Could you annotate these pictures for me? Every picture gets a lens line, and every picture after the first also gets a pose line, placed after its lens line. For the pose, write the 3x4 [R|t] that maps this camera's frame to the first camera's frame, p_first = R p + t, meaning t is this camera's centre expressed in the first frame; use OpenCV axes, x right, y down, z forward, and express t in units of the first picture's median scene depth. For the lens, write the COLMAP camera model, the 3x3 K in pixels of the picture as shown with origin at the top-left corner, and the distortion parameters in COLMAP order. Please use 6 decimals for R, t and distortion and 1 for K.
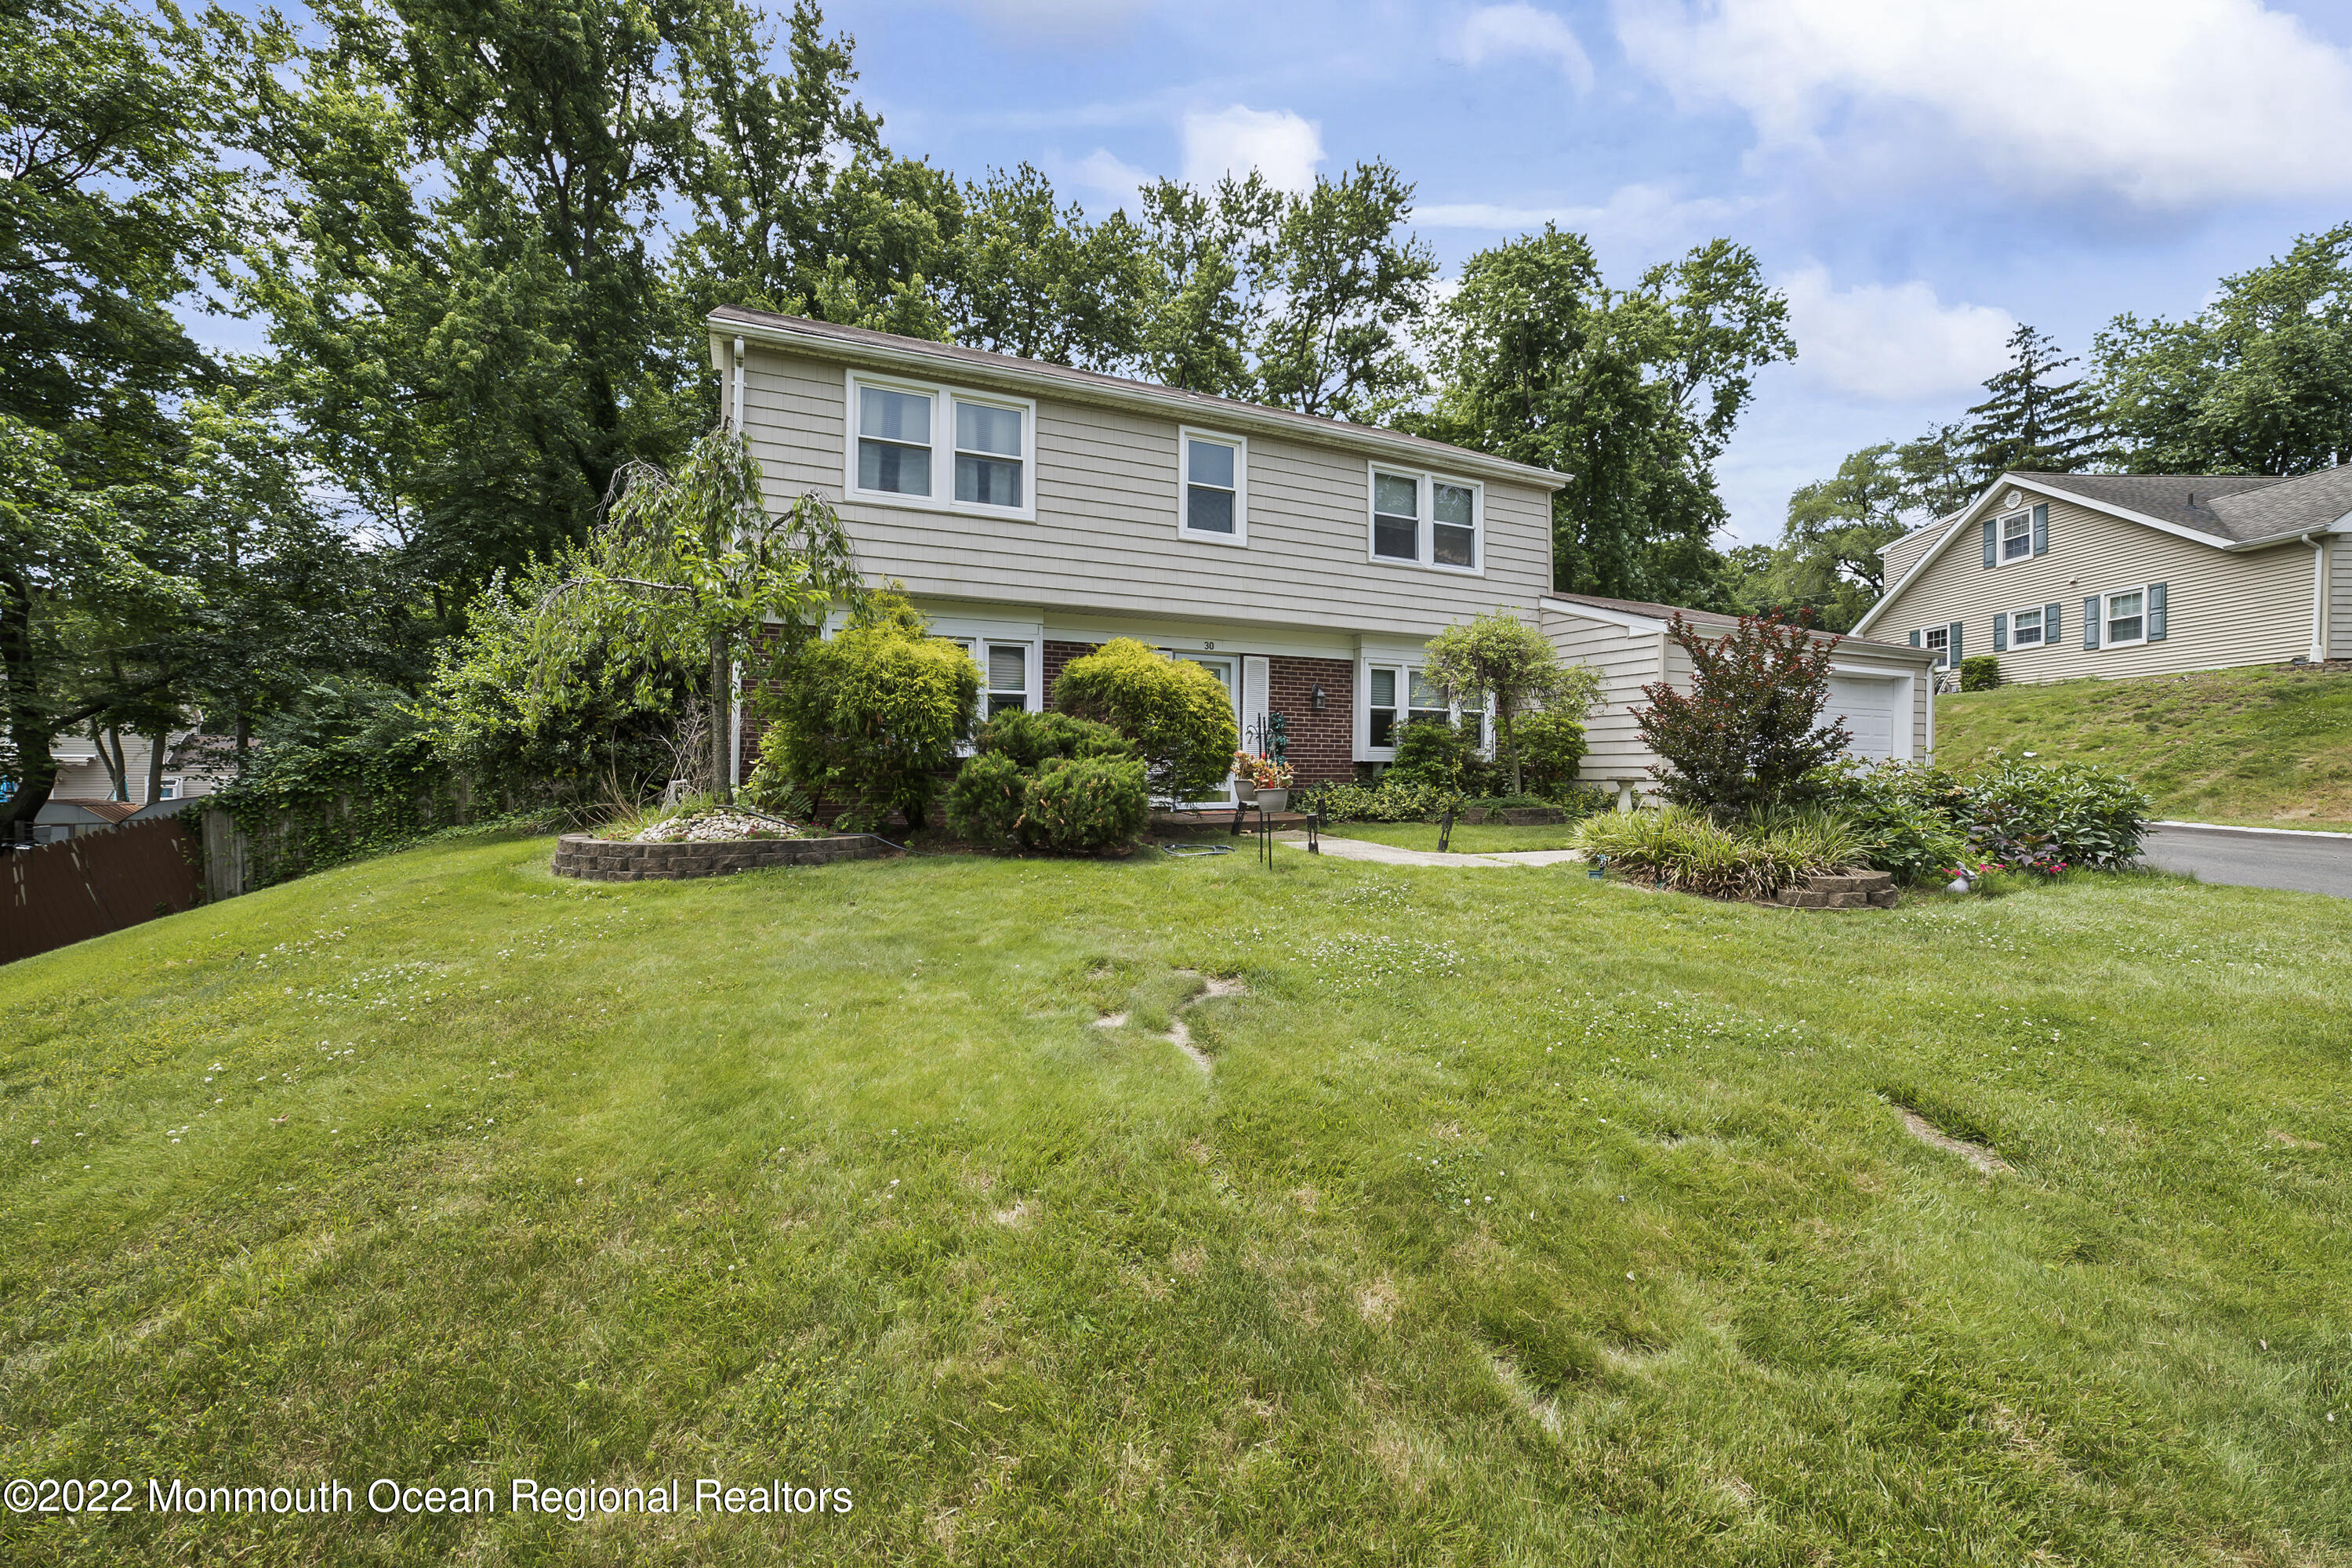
lens RADIAL K [[935.9, 0, 1194.7], [0, 935.9, 776.1], [0, 0, 1]] dist [-0.020365, 0.002879]
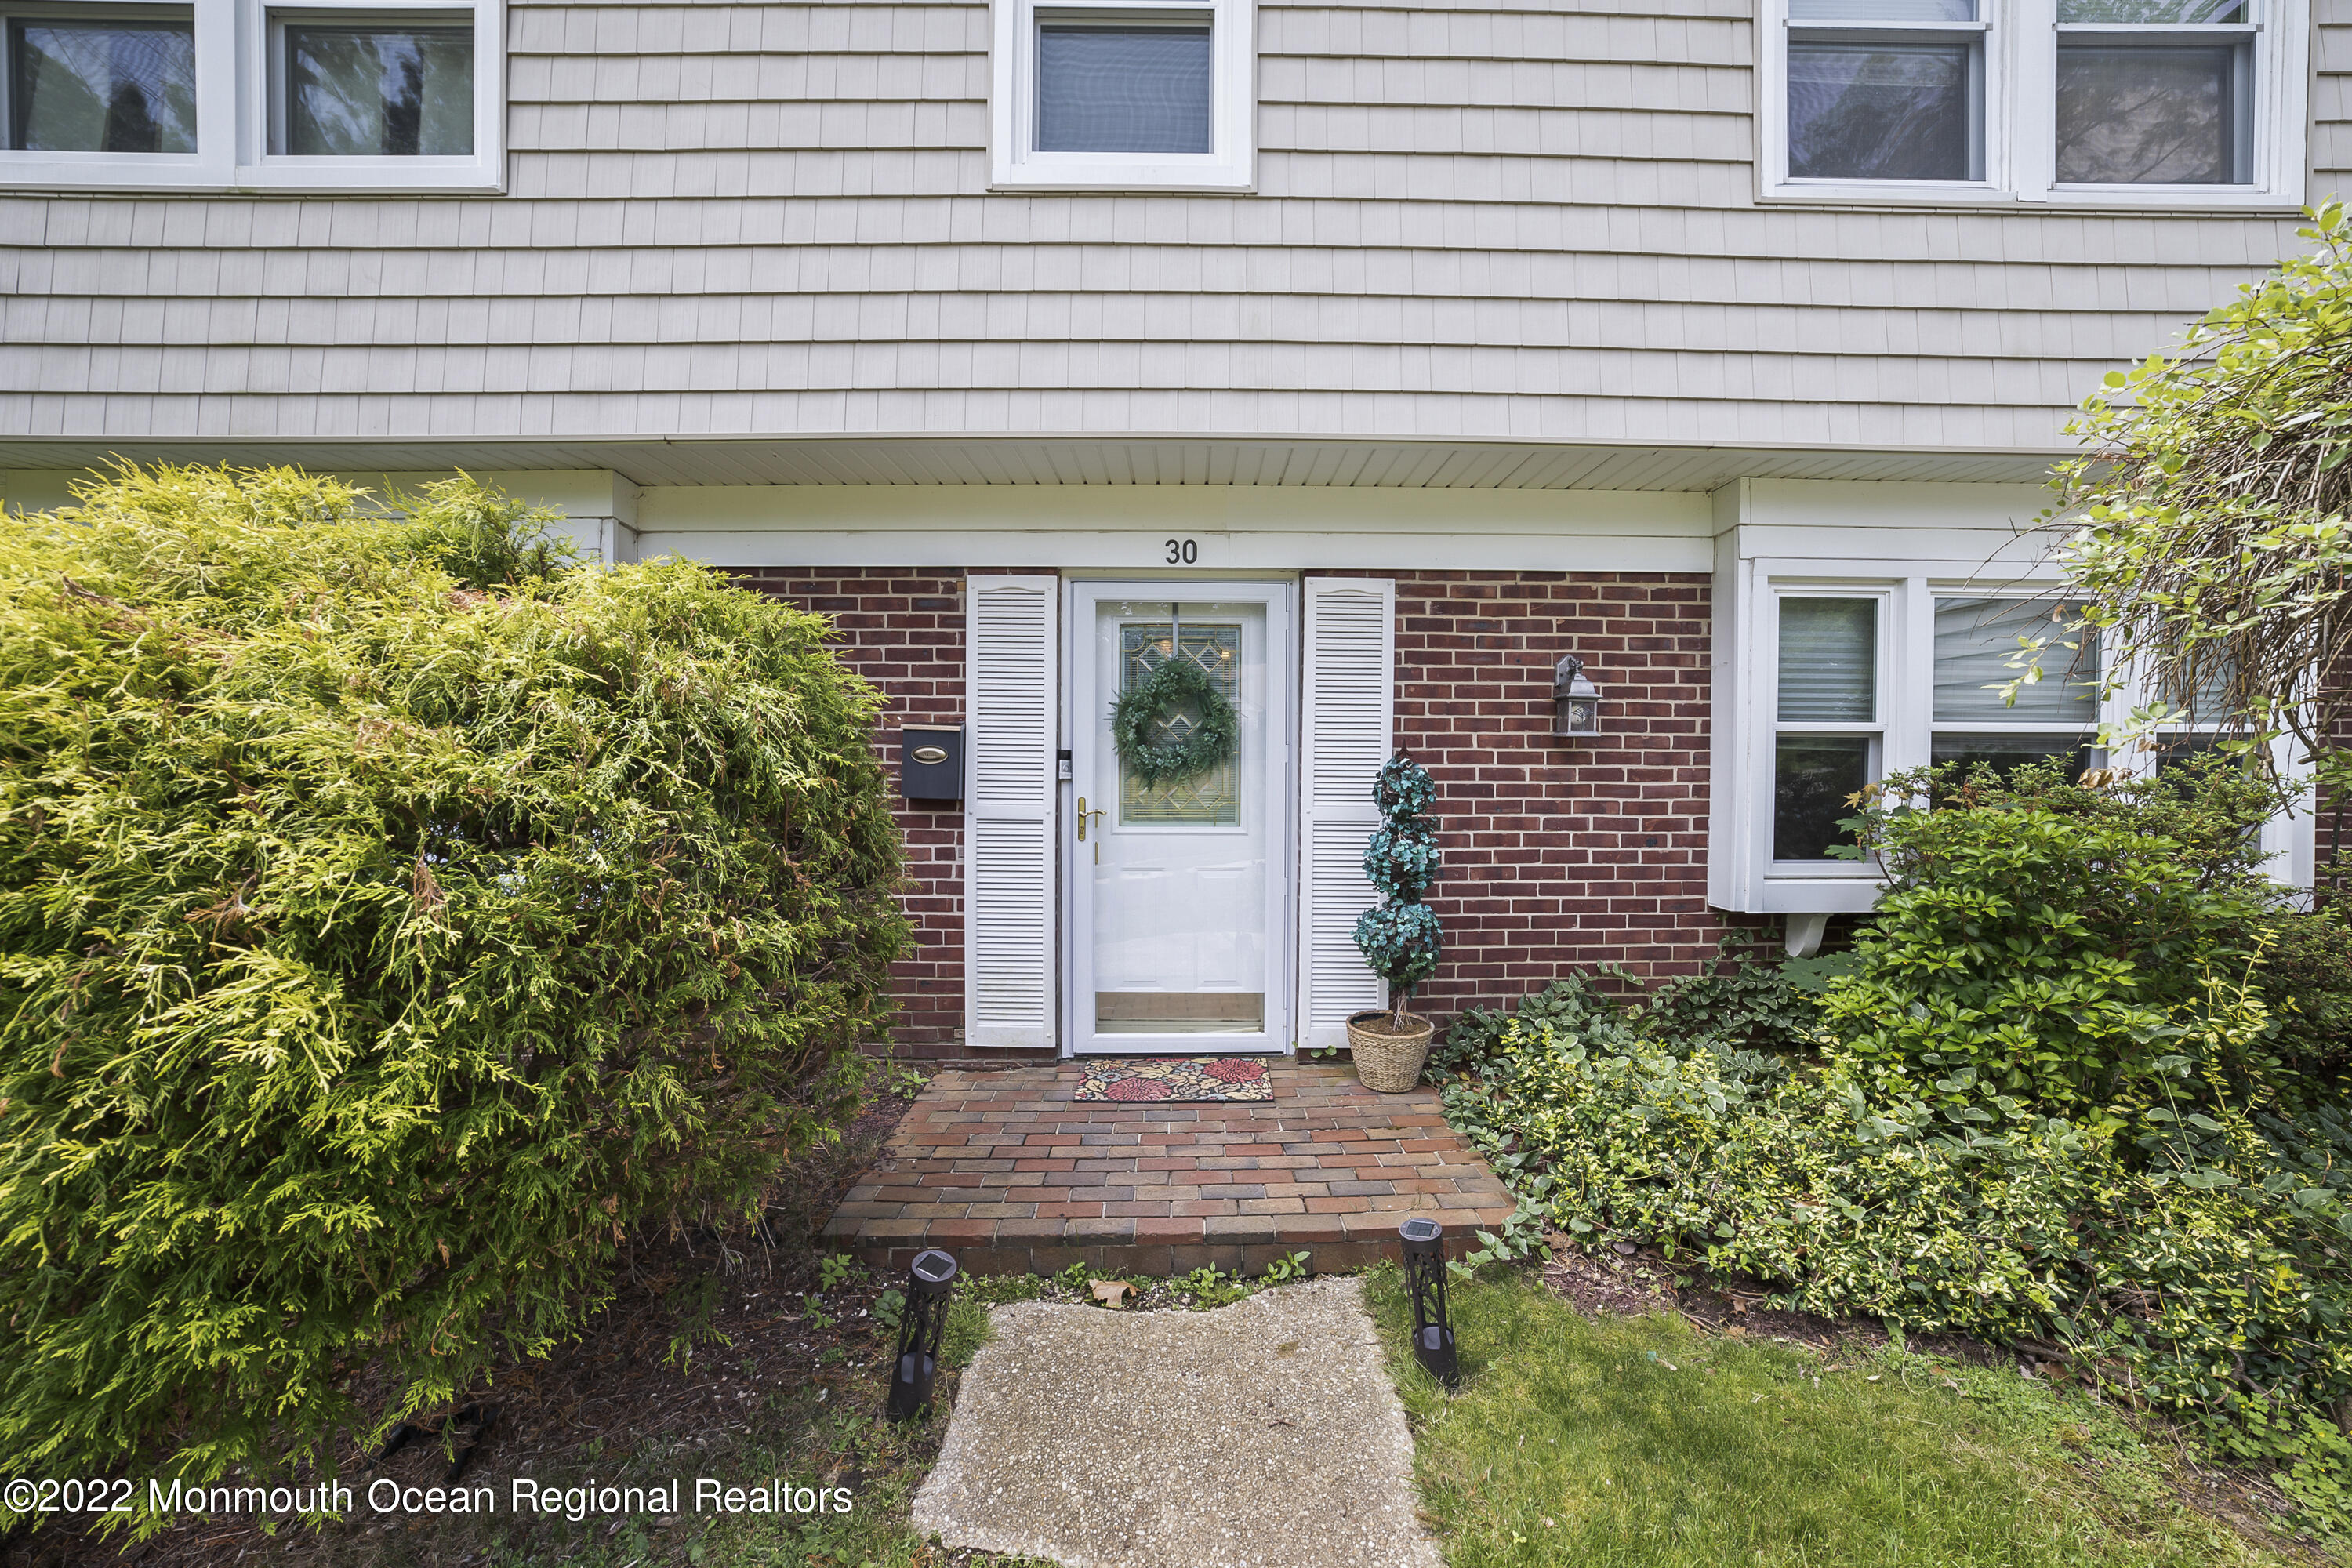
lens RADIAL K [[935.9, 0, 1169.5], [0, 935.9, 776.3], [0, 0, 1]] dist [-0.020365, 0.002879]
pose [[0.905009, 0.010865, -0.425253, 0.140002], [-0.004485, 0.999862, 0.016002, -0.062405], [0.425369, -0.012575, 0.904933, 0.656425]]
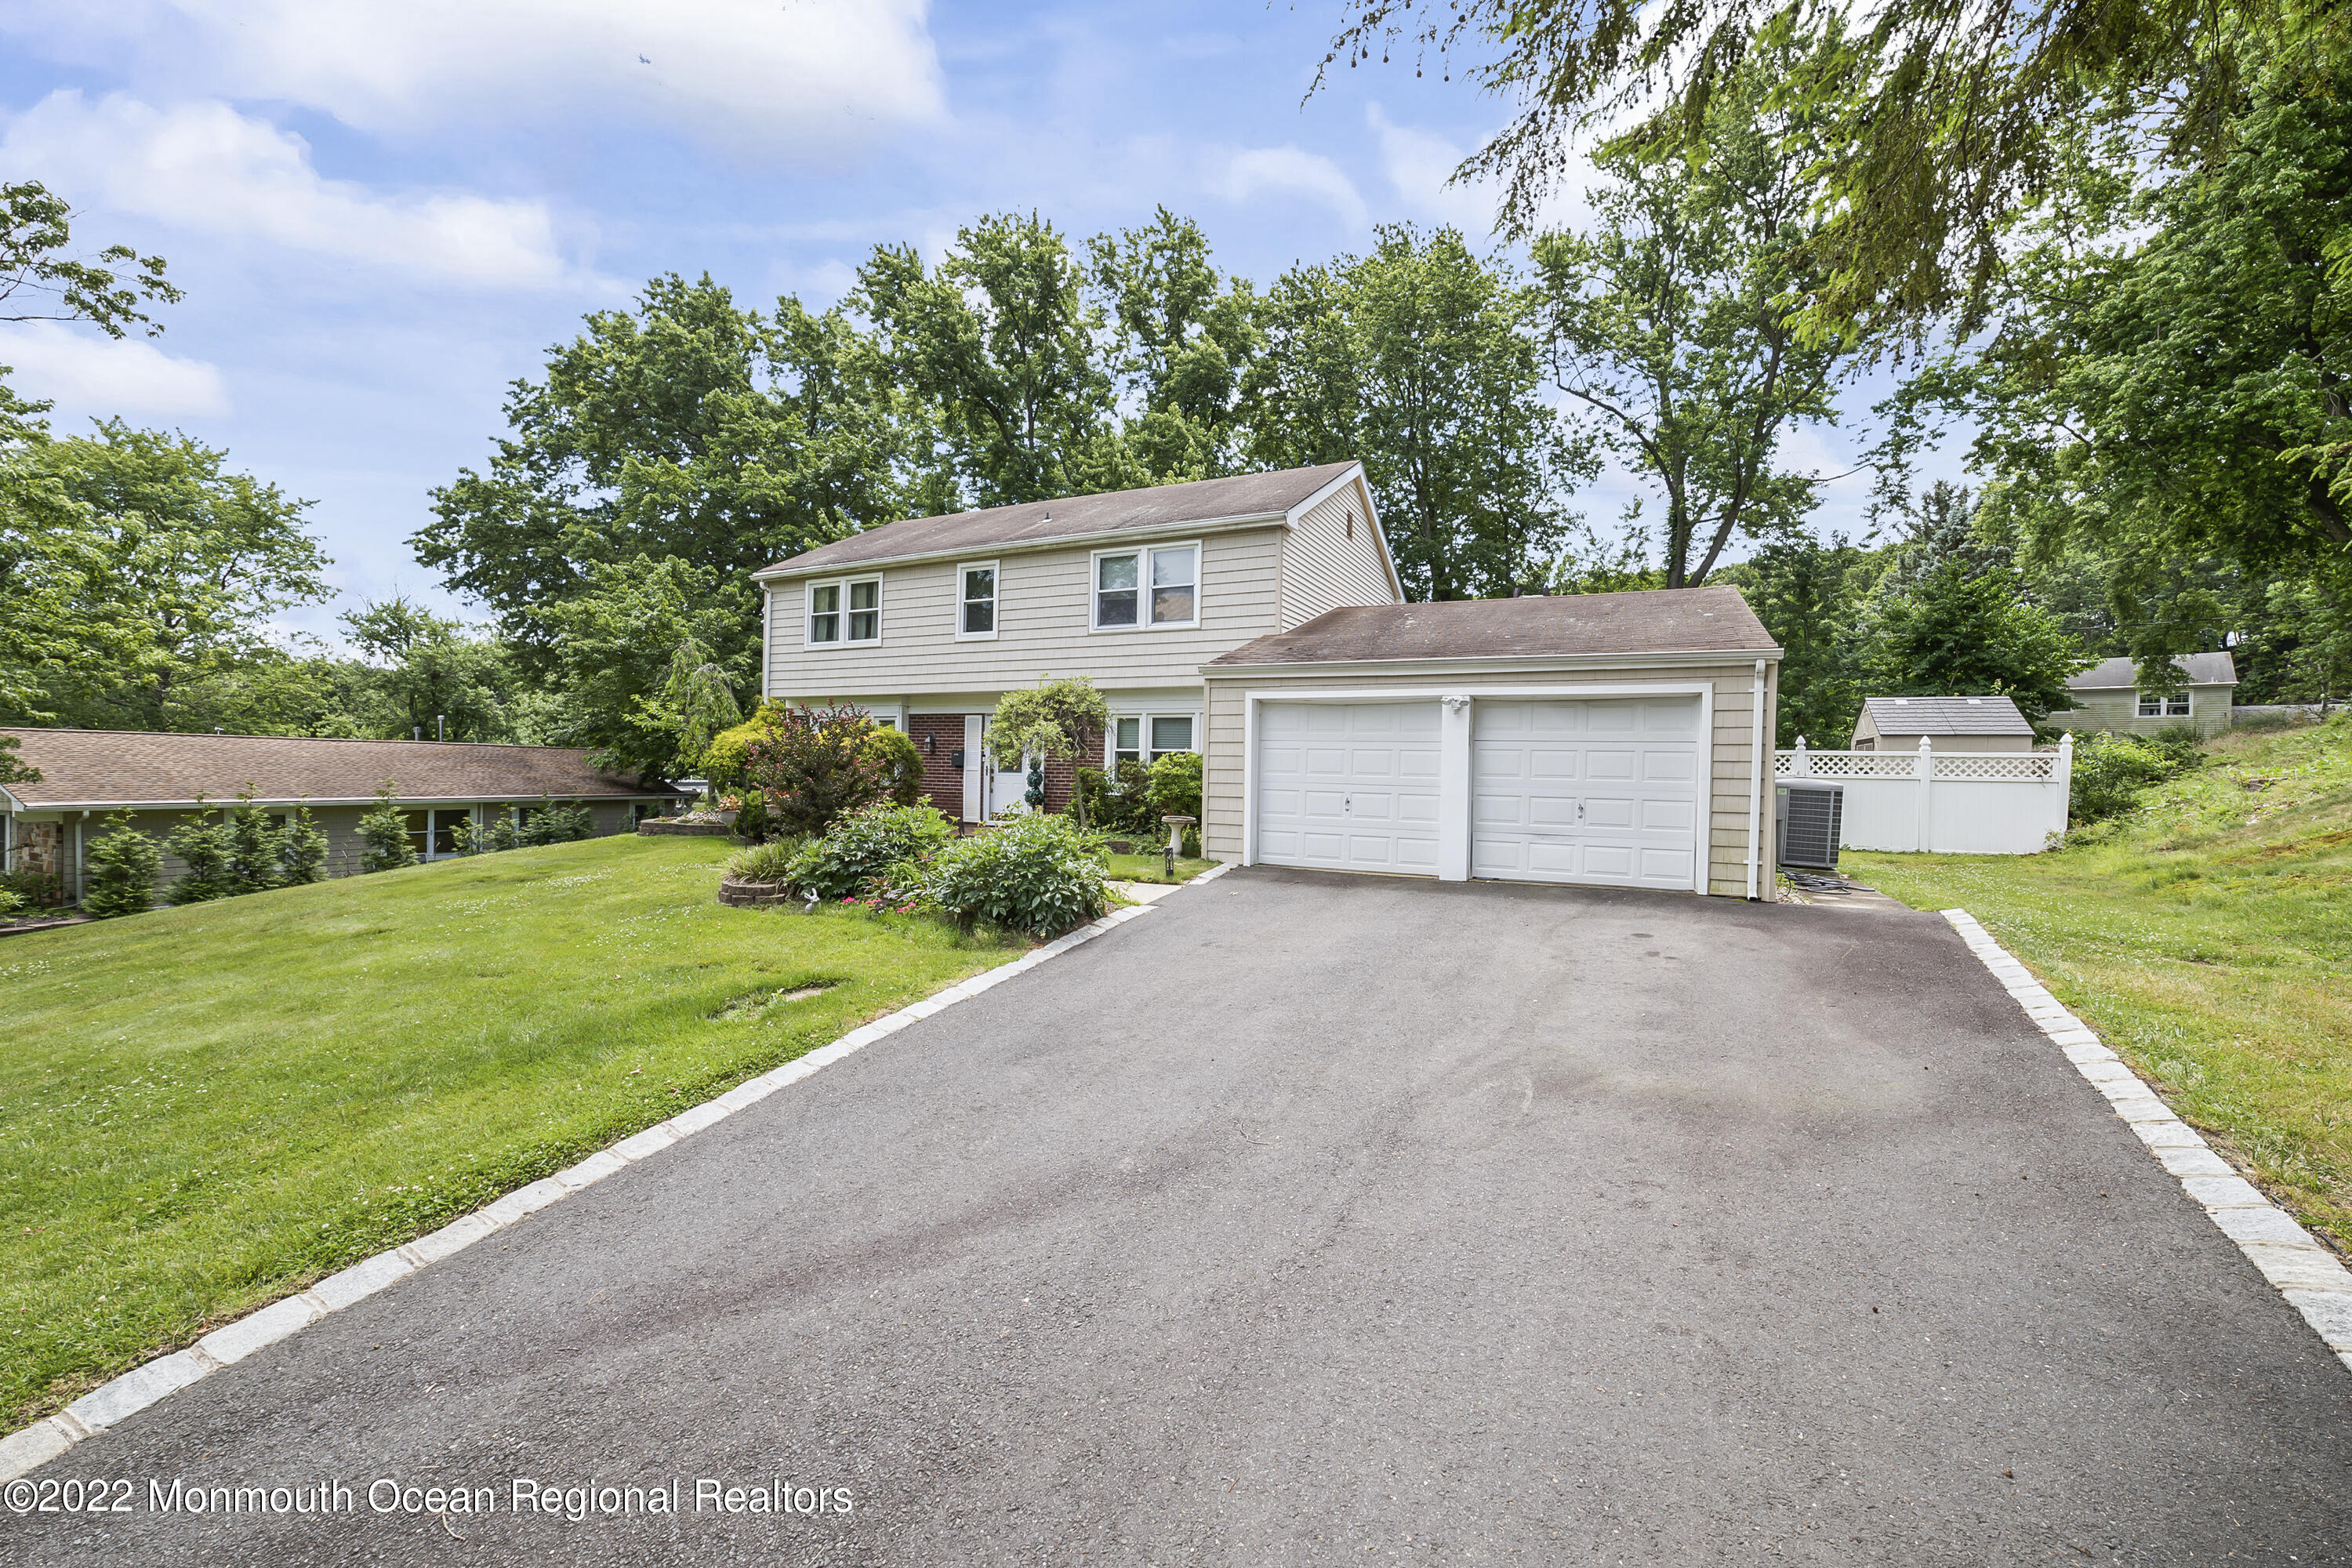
lens RADIAL K [[935.9, 0, 1180.0], [0, 935.9, 772.8], [0, 0, 1]] dist [-0.020365, 0.002879]
pose [[0.607787, 0.013999, -0.793977, 1.197793], [-0.018588, 0.999821, 0.003399, -0.049657], [0.793882, 0.012692, 0.607939, 0.334285]]
